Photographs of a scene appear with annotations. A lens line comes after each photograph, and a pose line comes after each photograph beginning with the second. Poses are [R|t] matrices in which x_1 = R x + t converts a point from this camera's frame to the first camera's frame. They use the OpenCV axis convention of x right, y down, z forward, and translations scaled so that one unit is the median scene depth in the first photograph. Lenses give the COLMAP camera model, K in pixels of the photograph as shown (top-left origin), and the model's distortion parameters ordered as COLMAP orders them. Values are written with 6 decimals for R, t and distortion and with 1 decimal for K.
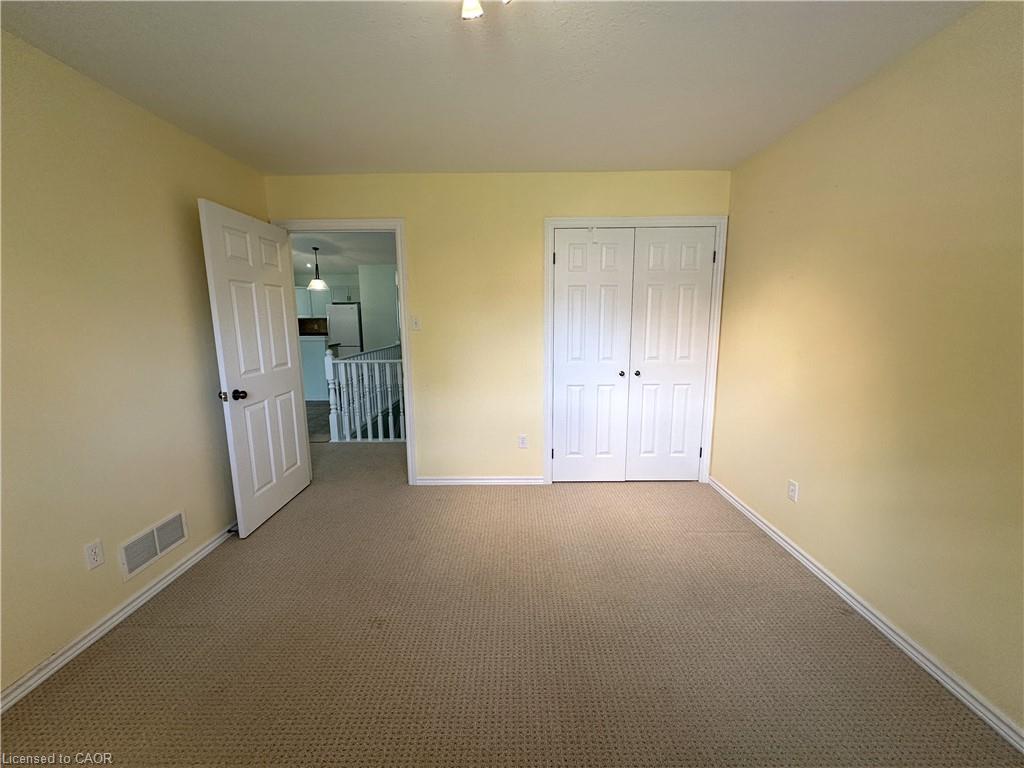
lens RADIAL K [[410.4, 0, 509.5], [0, 410.4, 383.3], [0, 0, 1]] dist [-0.002547, 0.000910]
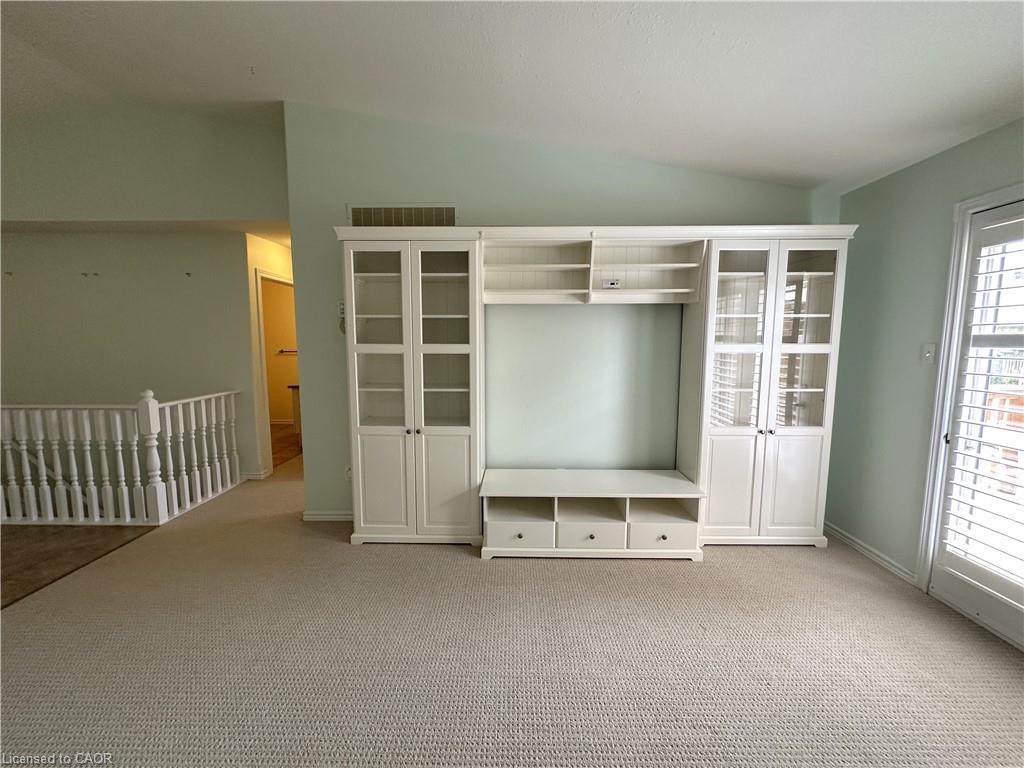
lens RADIAL K [[410.4, 0, 511.3], [0, 410.4, 383.8], [0, 0, 1]] dist [-0.002547, 0.000910]
pose [[-0.012711, -0.097907, 0.995114, -1.588170], [0.161310, 0.981959, 0.098673, -0.088046], [-0.986822, 0.161776, 0.003312, 0.557464]]
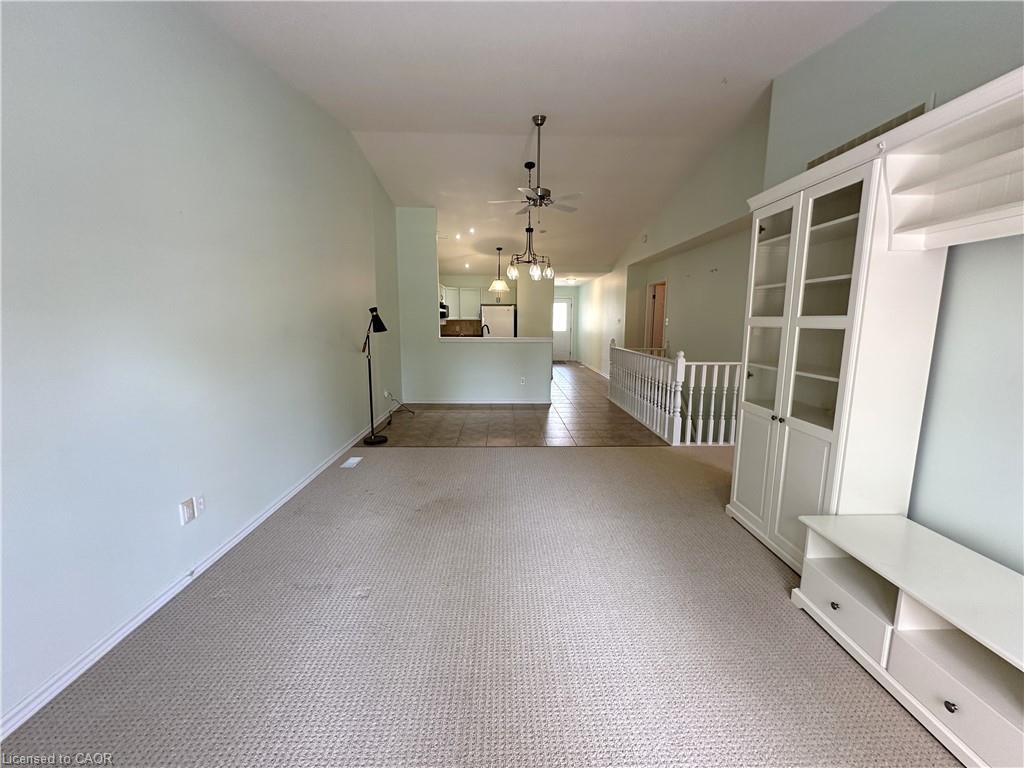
lens RADIAL K [[410.4, 0, 511.7], [0, 410.4, 382.7], [0, 0, 1]] dist [-0.002547, 0.000910]
pose [[0.998918, 0.002904, 0.046425, -1.250981], [-0.002372, 0.999931, -0.011512, 0.006635], [-0.046455, 0.011389, 0.998855, 0.060309]]
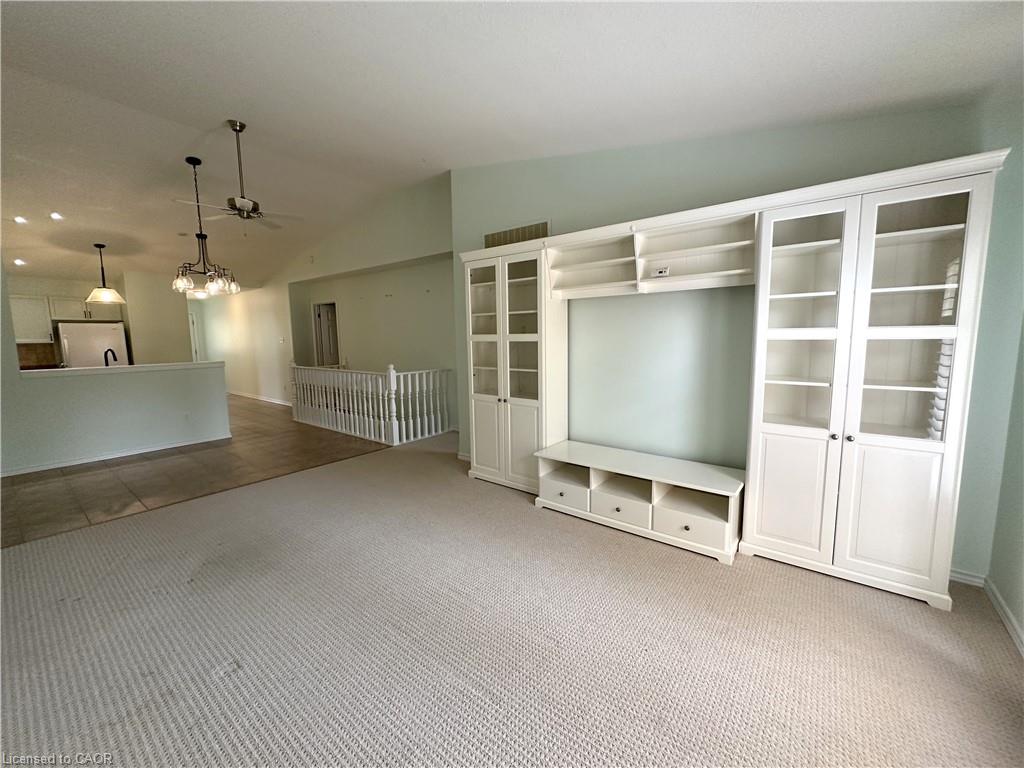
lens RADIAL K [[410.4, 0, 513.3], [0, 410.4, 383.5], [0, 0, 1]] dist [-0.002547, 0.000910]
pose [[0.598350, -0.096831, 0.795362, -1.623040], [0.141004, 0.989904, 0.014438, 0.003707], [-0.788730, 0.103511, 0.605962, 0.057113]]
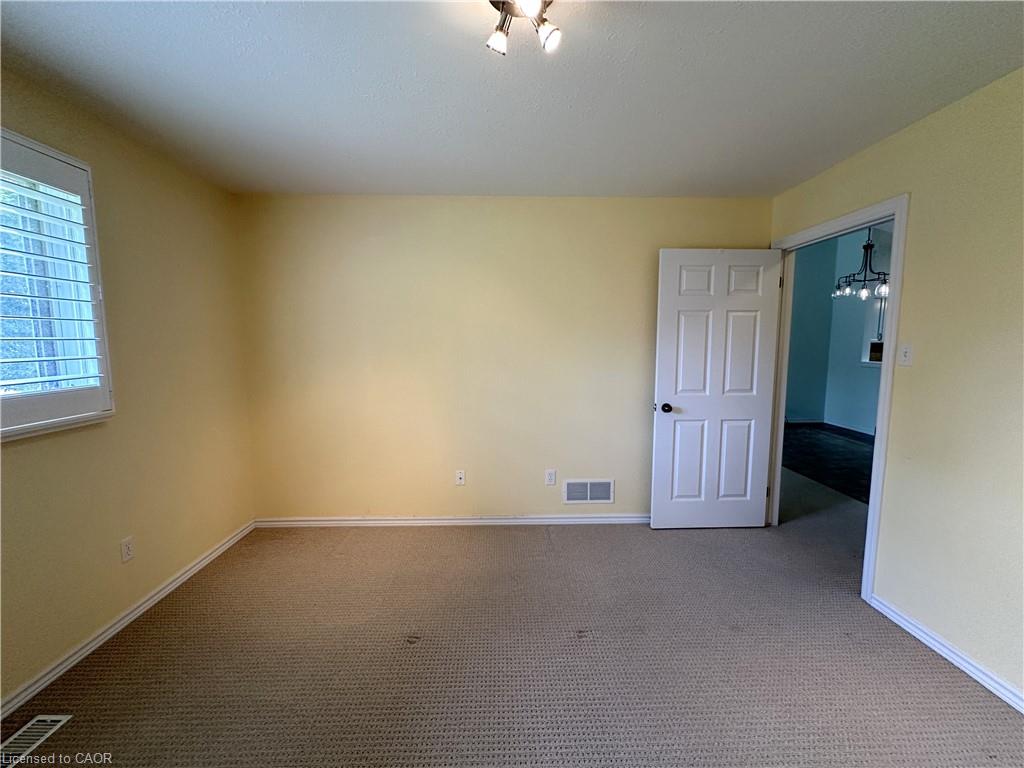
lens RADIAL K [[410.4, 0, 513.8], [0, 410.4, 382.7], [0, 0, 1]] dist [-0.002547, 0.000910]
pose [[0.045642, 0.111955, -0.992665, 0.367570], [-0.163088, 0.981203, 0.103164, -0.071952], [0.985555, 0.157183, 0.063042, 0.377046]]
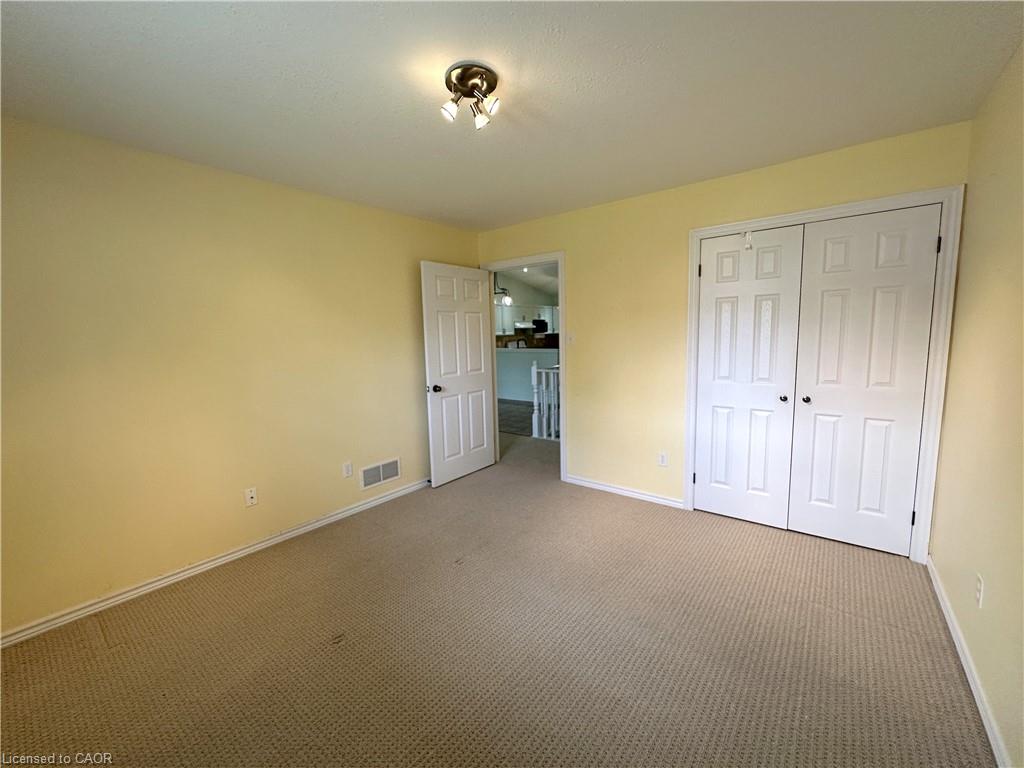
lens RADIAL K [[410.4, 0, 510.4], [0, 410.4, 384.1], [0, 0, 1]] dist [-0.002547, 0.000910]
pose [[0.789629, 0.063862, -0.610252, 0.344825], [-0.082224, 0.996612, -0.002099, -0.005166], [0.608050, 0.051835, 0.792205, -0.003630]]
